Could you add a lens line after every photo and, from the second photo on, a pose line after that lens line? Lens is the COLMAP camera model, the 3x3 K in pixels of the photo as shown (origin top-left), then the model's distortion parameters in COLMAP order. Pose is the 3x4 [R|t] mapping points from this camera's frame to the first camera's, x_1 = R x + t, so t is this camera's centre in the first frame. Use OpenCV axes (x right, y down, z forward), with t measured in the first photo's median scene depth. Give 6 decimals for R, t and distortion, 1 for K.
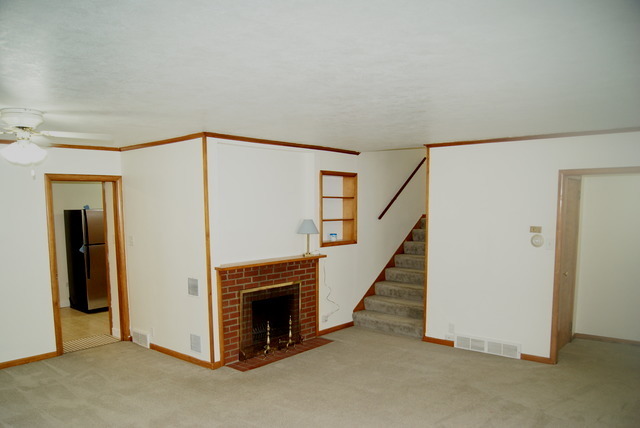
lens RADIAL K [[493.0, 0, 320.0], [0, 493.0, 214.0], [0, 0, 1]] dist [-0.049789, 0.001887]
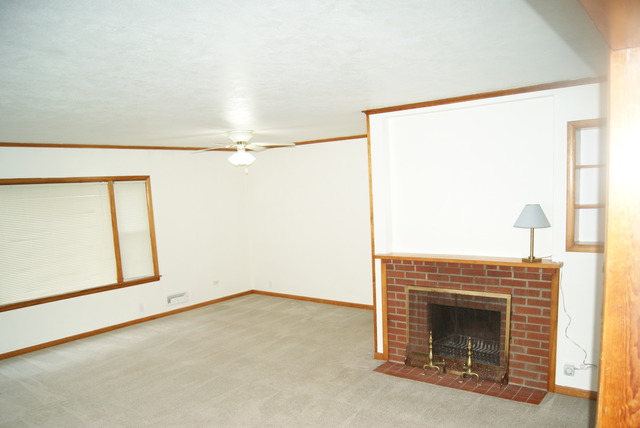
lens RADIAL K [[493.0, 0, 320.0], [0, 493.0, 214.0], [0, 0, 1]] dist [-0.049789, 0.001887]
pose [[0.066807, 0.050975, -0.996463, 0.622372], [0.021706, 0.998383, 0.052529, -0.017135], [0.997530, -0.025139, 0.065592, 0.720550]]
